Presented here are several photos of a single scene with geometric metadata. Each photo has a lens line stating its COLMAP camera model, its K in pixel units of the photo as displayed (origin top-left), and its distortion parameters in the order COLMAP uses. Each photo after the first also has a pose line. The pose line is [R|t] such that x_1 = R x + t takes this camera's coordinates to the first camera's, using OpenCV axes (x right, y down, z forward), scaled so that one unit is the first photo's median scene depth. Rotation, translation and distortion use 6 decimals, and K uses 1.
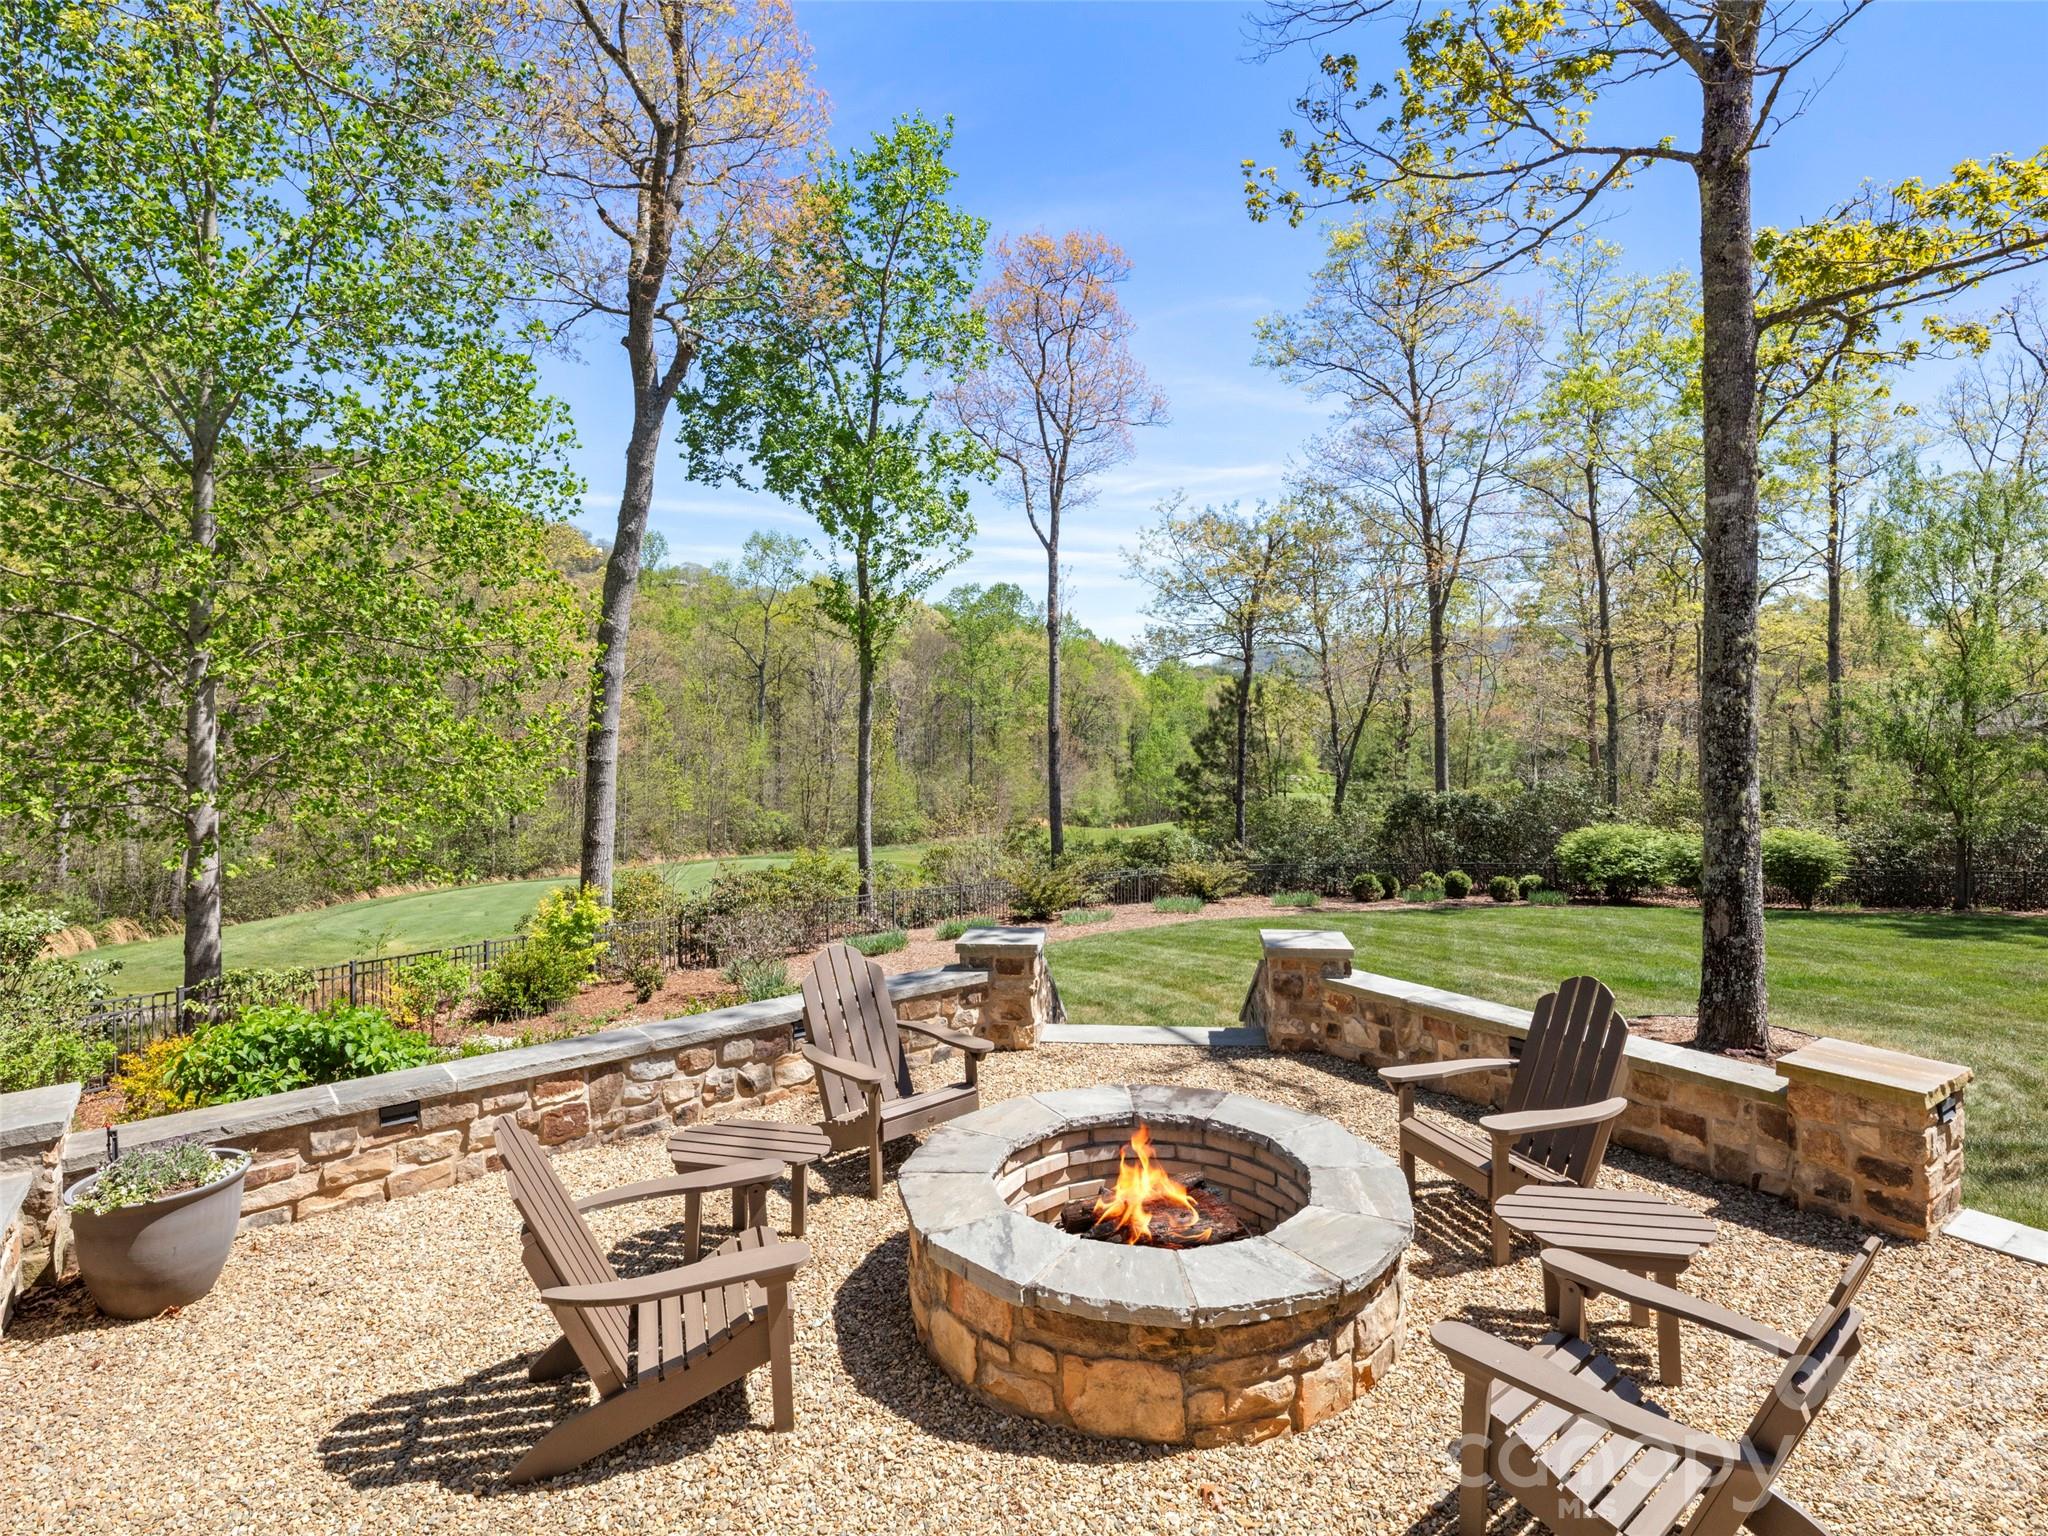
lens RADIAL K [[1128.4, 0, 1045.4], [0, 1128.4, 660.8], [0, 0, 1]] dist [0.003873, -0.000873]
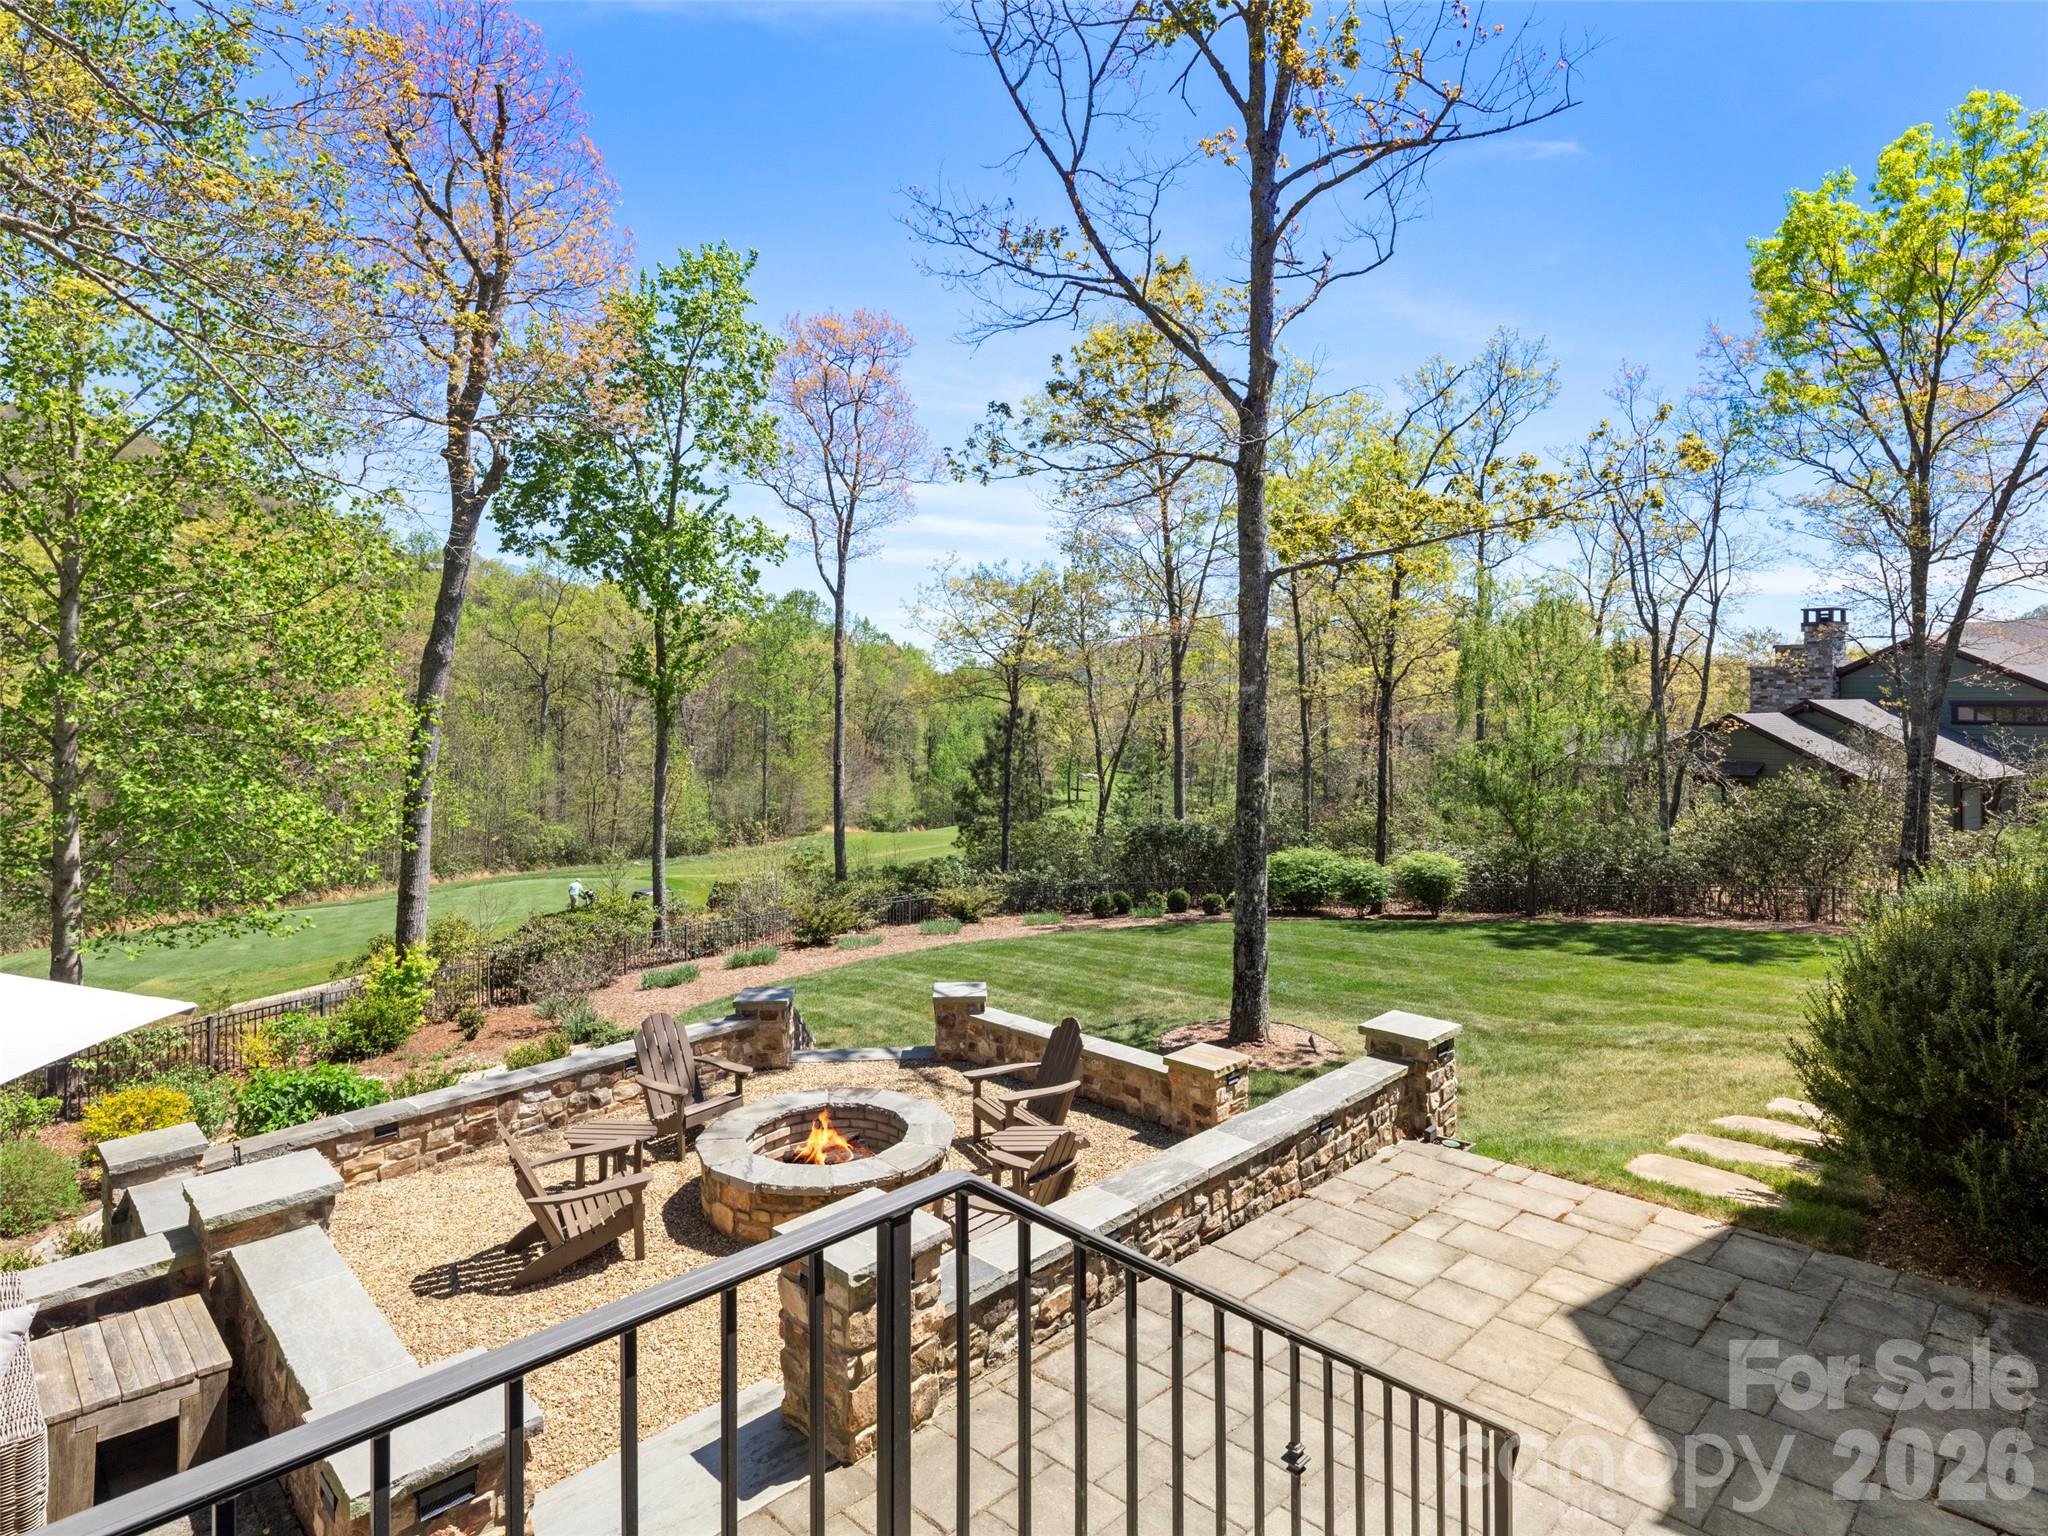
lens RADIAL K [[1128.4, 0, 1045.4], [0, 1128.4, 660.8], [0, 0, 1]] dist [0.003873, -0.000873]
pose [[0.984550, 0.010018, 0.174815, 0.026936], [-0.010415, 0.999945, 0.001353, -0.090085], [-0.174792, -0.003152, 0.984600, -0.239799]]
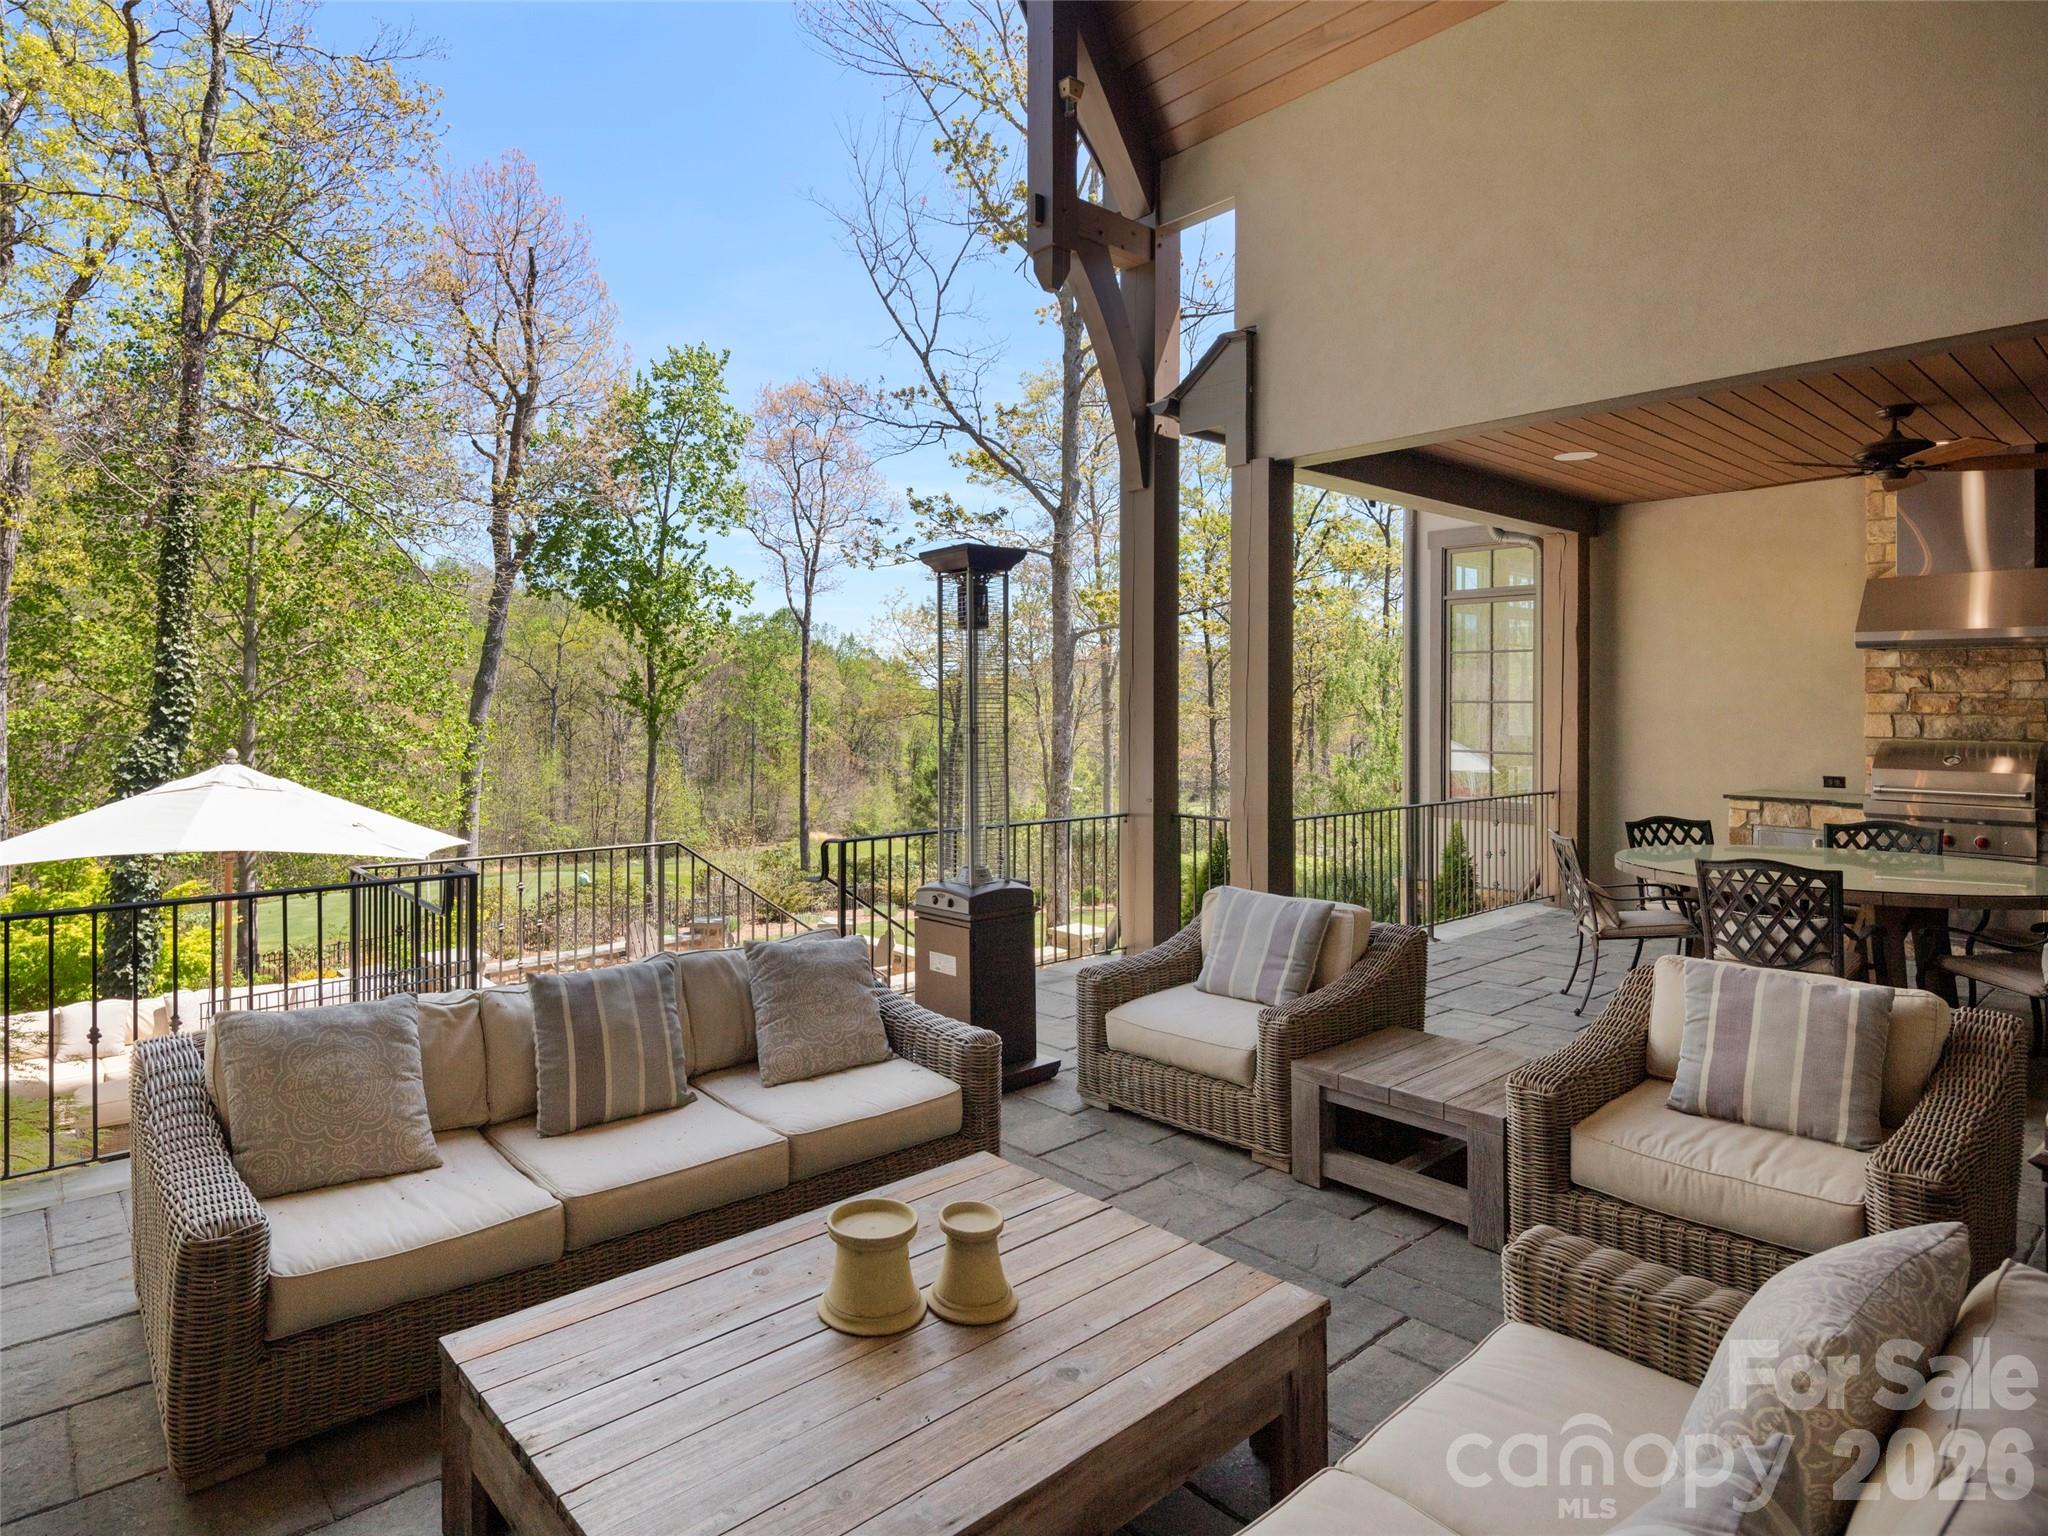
lens RADIAL K [[1130.4, 0, 915.9], [0, 1130.4, 677.6], [0, 0, 1]] dist [0.002442, 0.000135]
pose [[0.997457, 0.013645, 0.069950, 0.090650], [-0.014104, 0.999882, 0.006070, -0.114534], [-0.069859, -0.007042, 0.997532, -0.563890]]
